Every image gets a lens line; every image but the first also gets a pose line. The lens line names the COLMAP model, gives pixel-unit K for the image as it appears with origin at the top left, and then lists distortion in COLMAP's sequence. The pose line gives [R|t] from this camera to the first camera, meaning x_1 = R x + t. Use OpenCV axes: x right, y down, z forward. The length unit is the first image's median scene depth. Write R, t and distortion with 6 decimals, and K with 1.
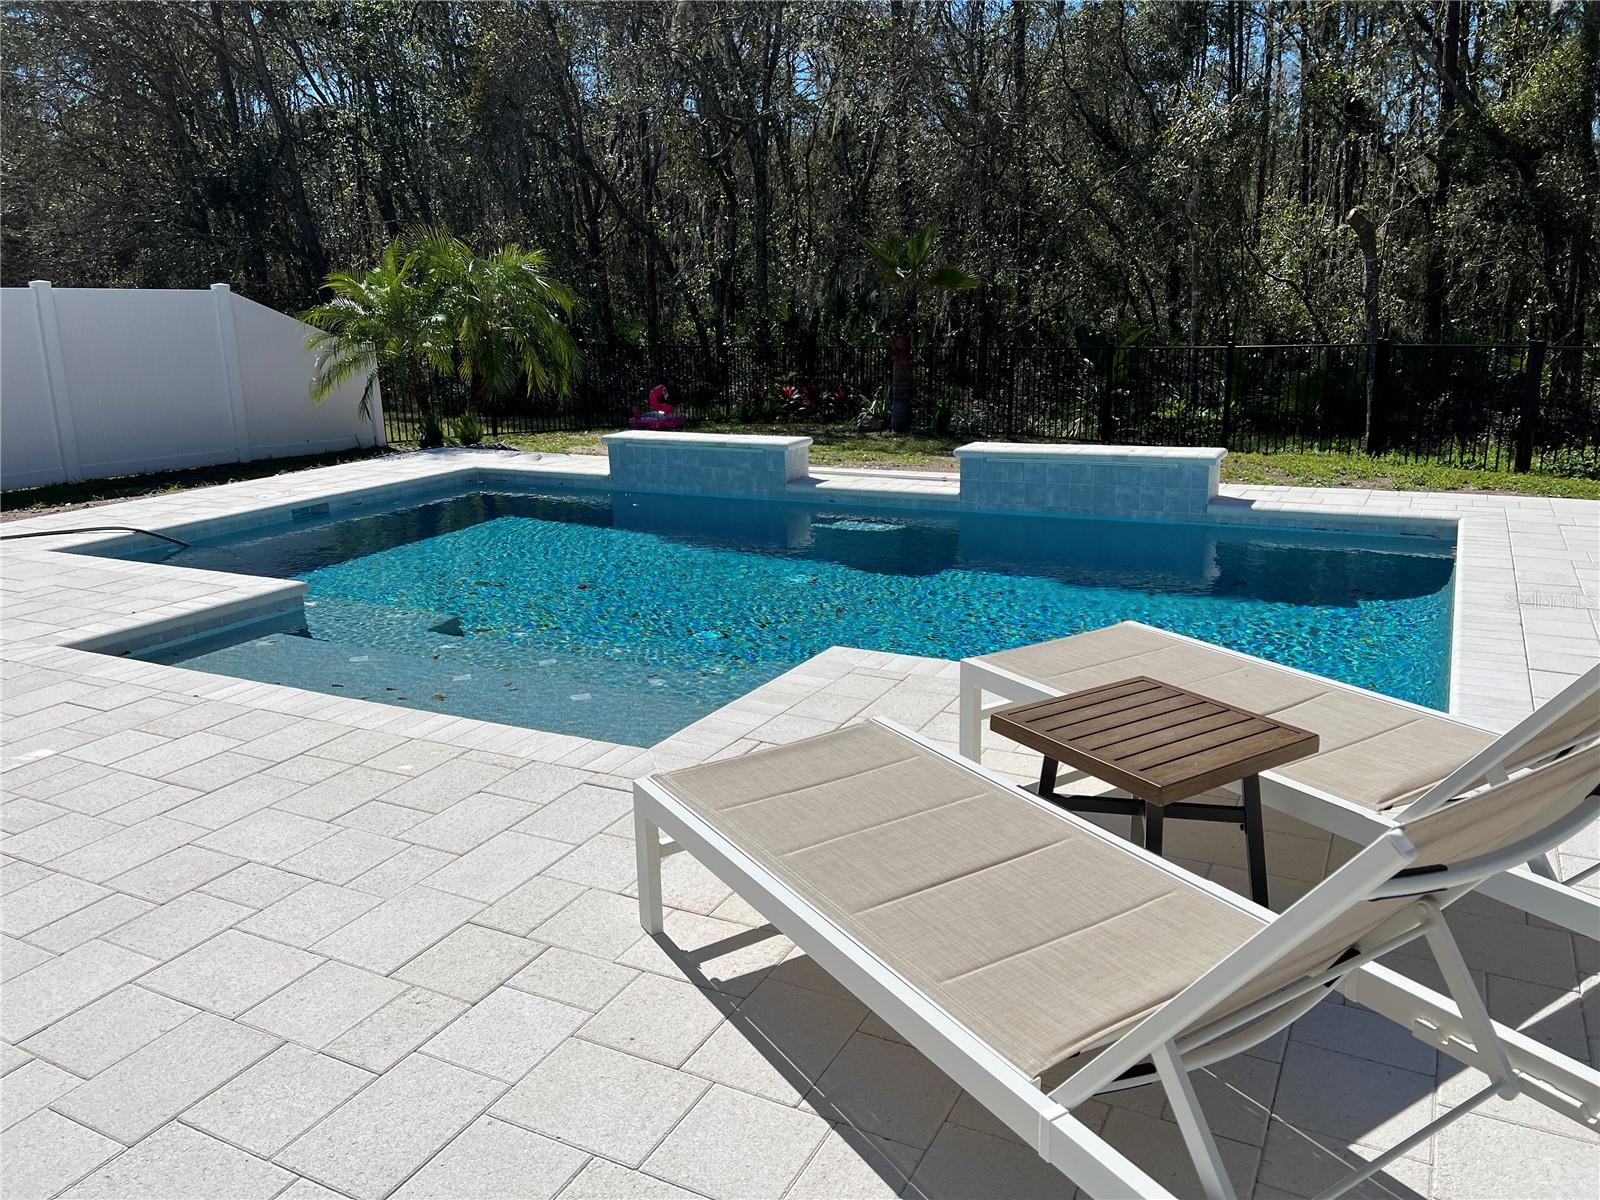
lens RADIAL K [[1194.3, 0, 811.2], [0, 1194.3, 600.0], [0, 0, 1]] dist [0.059545, -0.071477]
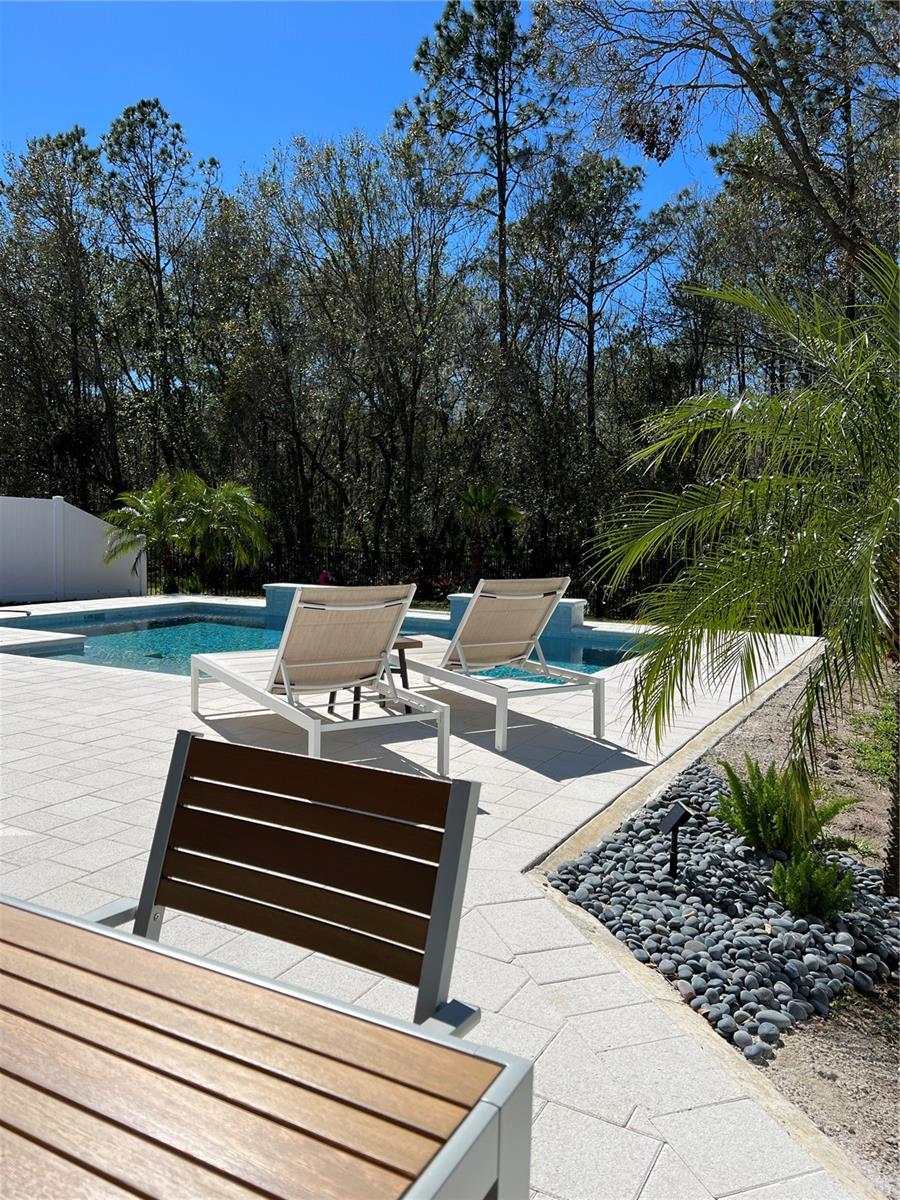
lens RADIAL K [[895.7, 0, 452.6], [0, 895.7, 599.0], [0, 0, 1]] dist [0.059545, -0.071477]
pose [[0.998806, 0.042194, -0.024625, 0.162486], [-0.045784, 0.984301, -0.170456, 0.113315], [0.017047, 0.171380, 0.985058, -0.346912]]
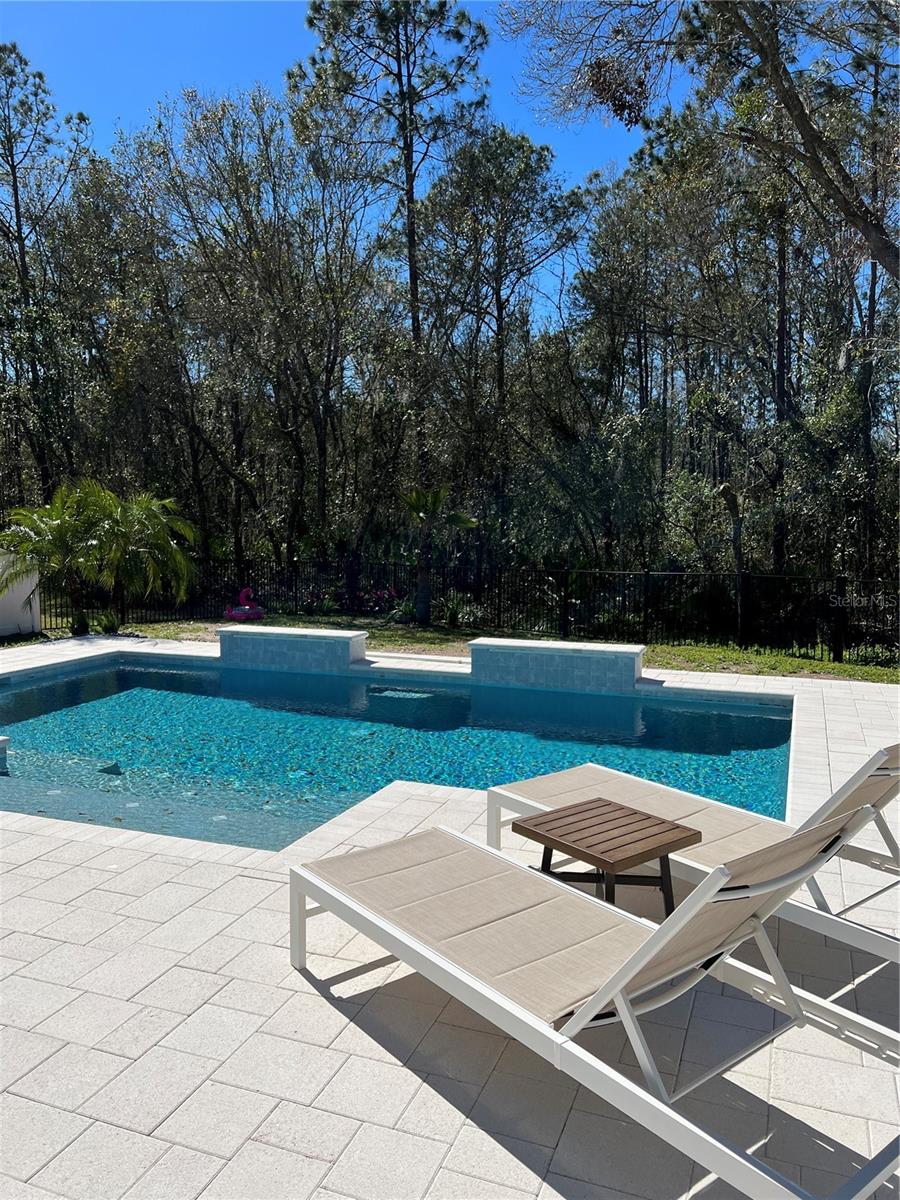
lens RADIAL K [[895.7, 0, 446.8], [0, 895.7, 608.1], [0, 0, 1]] dist [0.059545, -0.071477]
pose [[0.993877, 0.015624, 0.109380, -0.025509], [0.001065, 0.988551, -0.150884, -0.002938], [-0.110485, 0.150076, 0.982482, -0.081713]]
